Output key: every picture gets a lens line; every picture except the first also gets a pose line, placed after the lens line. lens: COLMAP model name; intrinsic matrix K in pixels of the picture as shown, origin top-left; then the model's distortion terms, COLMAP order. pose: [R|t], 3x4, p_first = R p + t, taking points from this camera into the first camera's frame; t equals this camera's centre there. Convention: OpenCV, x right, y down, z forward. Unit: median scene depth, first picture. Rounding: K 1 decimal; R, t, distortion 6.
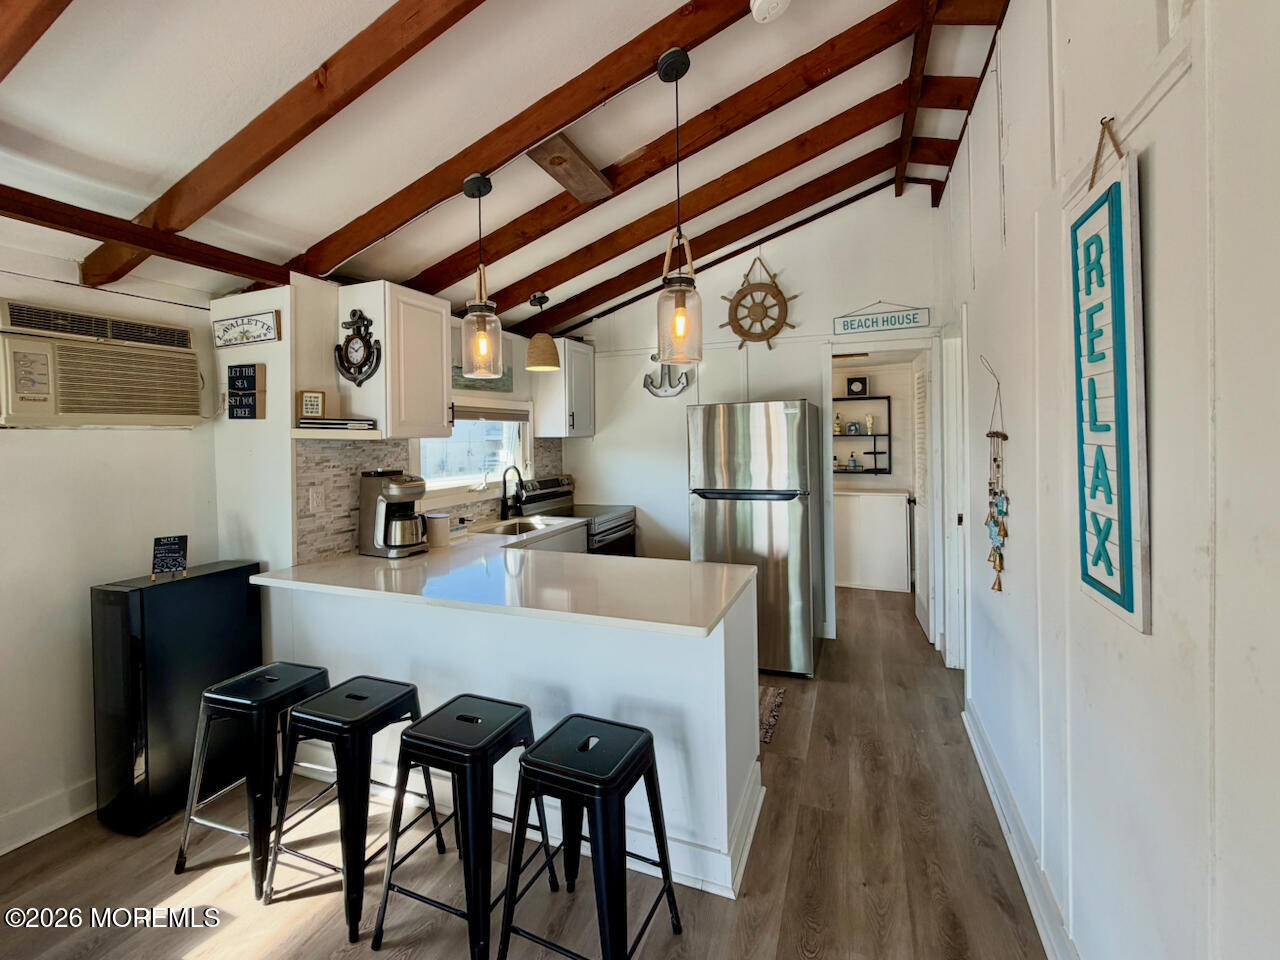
lens RADIAL K [[550.0, 0, 634.6], [0, 550.0, 445.4], [0, 0, 1]] dist [-0.001203, -0.000002]
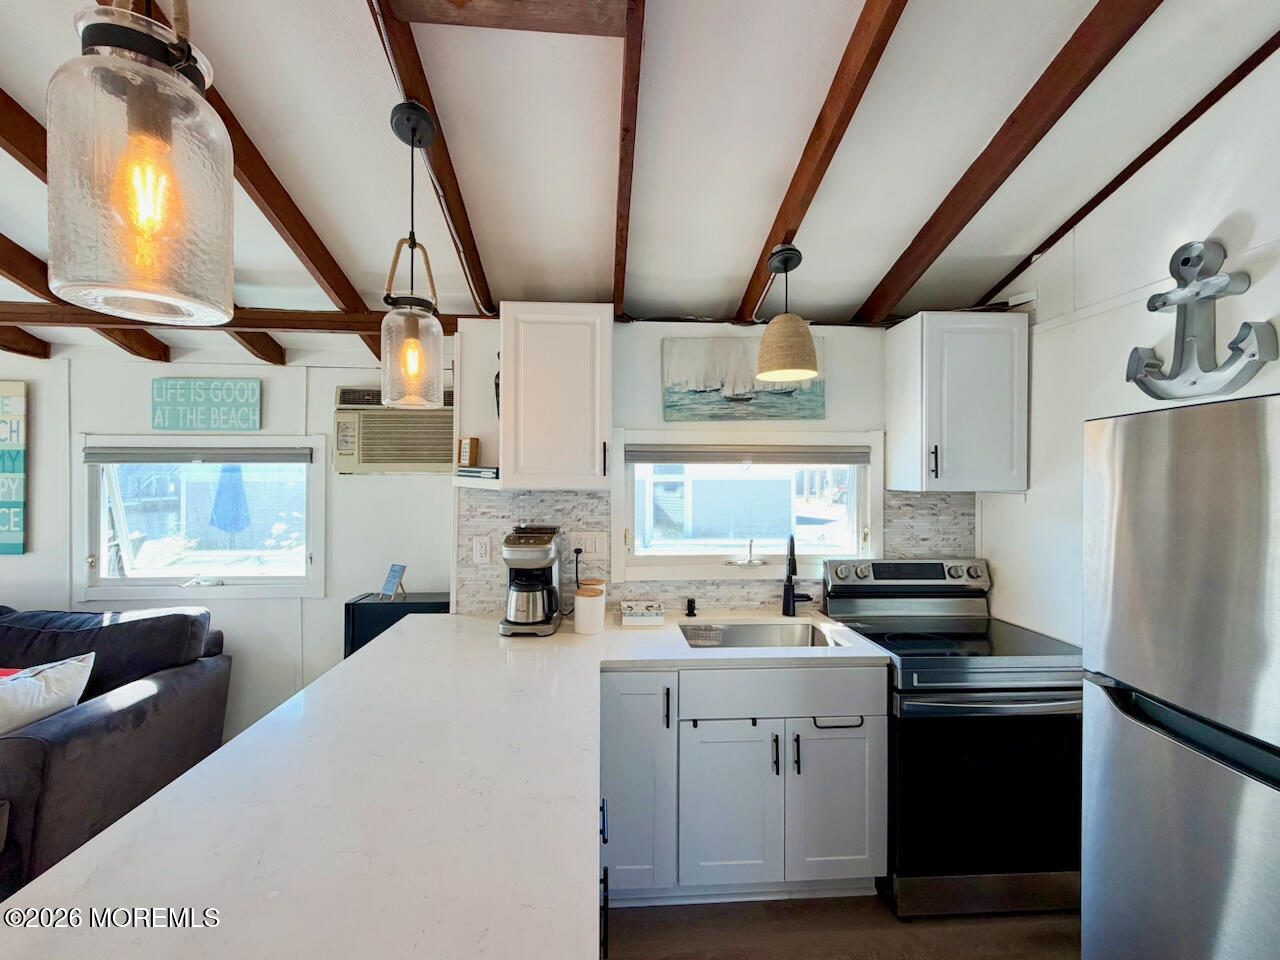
lens RADIAL K [[532.5, 0, 640.0], [0, 532.5, 480.0], [0, 0, 1]] dist [-0.000819, 0.000308]
pose [[0.436379, 0.026336, -0.899377, 0.255680], [-0.026395, 0.999516, 0.016461, -0.031701], [0.899376, 0.016556, 0.436863, 0.570855]]
